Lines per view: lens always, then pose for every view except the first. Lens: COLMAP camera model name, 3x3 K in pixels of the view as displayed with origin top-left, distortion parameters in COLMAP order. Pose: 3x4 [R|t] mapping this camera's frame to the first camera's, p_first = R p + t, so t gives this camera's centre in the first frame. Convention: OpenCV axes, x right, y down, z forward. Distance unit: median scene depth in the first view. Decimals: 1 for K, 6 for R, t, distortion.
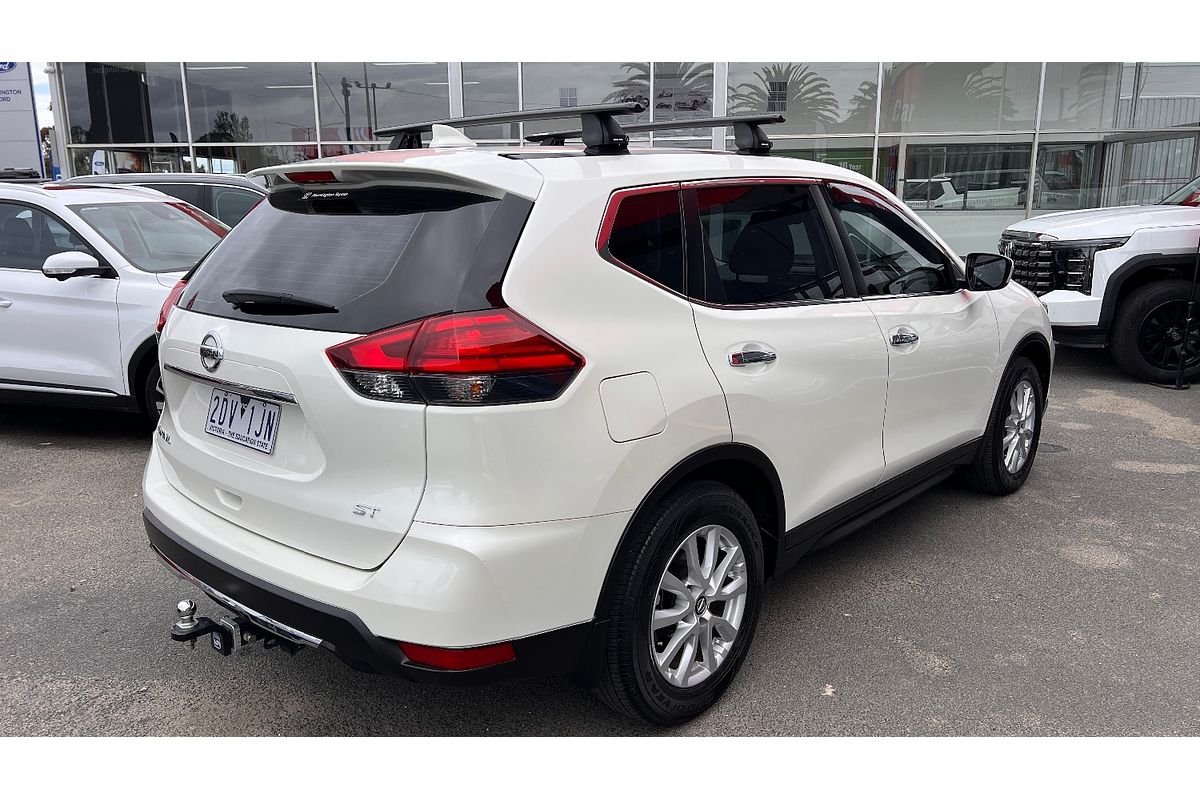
lens RADIAL K [[928.3, 0, 599.0], [0, 928.3, 407.0], [0, 0, 1]] dist [0.008989, 0.003058]
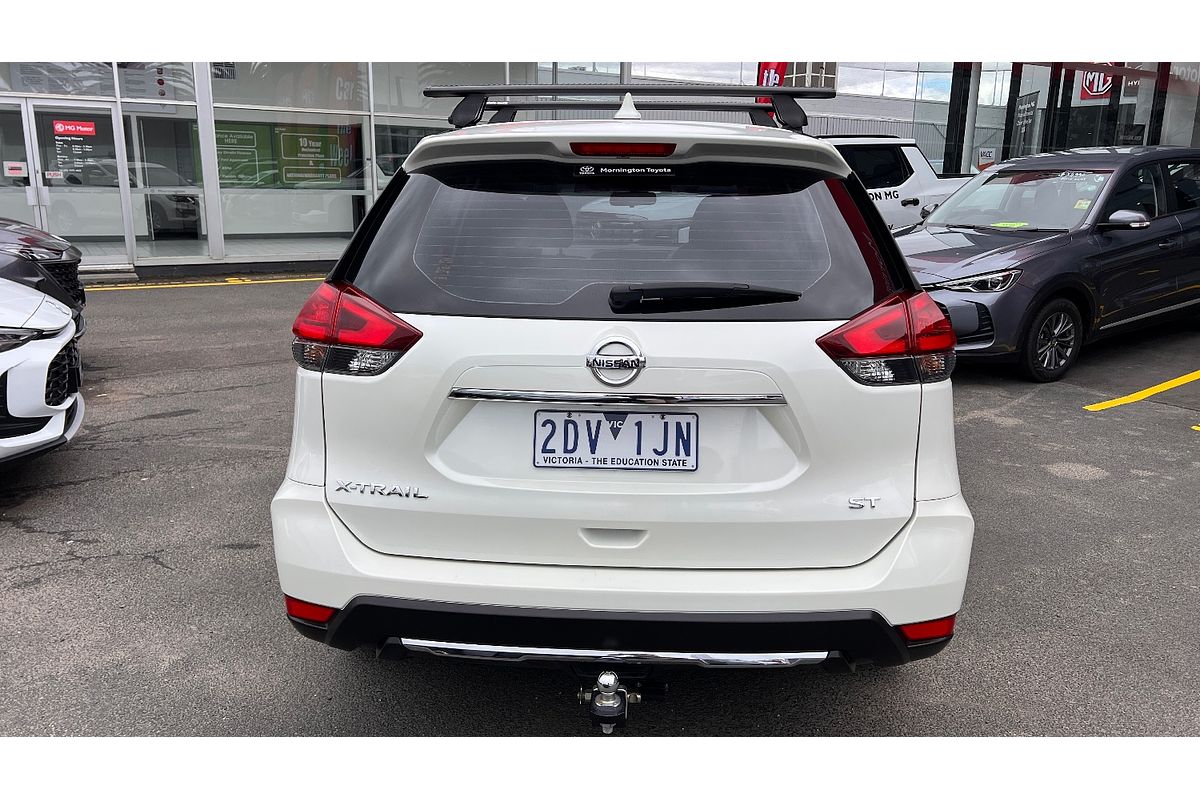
lens RADIAL K [[933.0, 0, 600.0], [0, 933.0, 400.0], [0, 0, 1]] dist [0.014710, -0.014469]
pose [[0.772265, -0.129069, 0.622051, -0.928373], [0.122374, 0.991030, 0.053704, -0.070224], [-0.623403, 0.034649, 0.781133, 0.366184]]
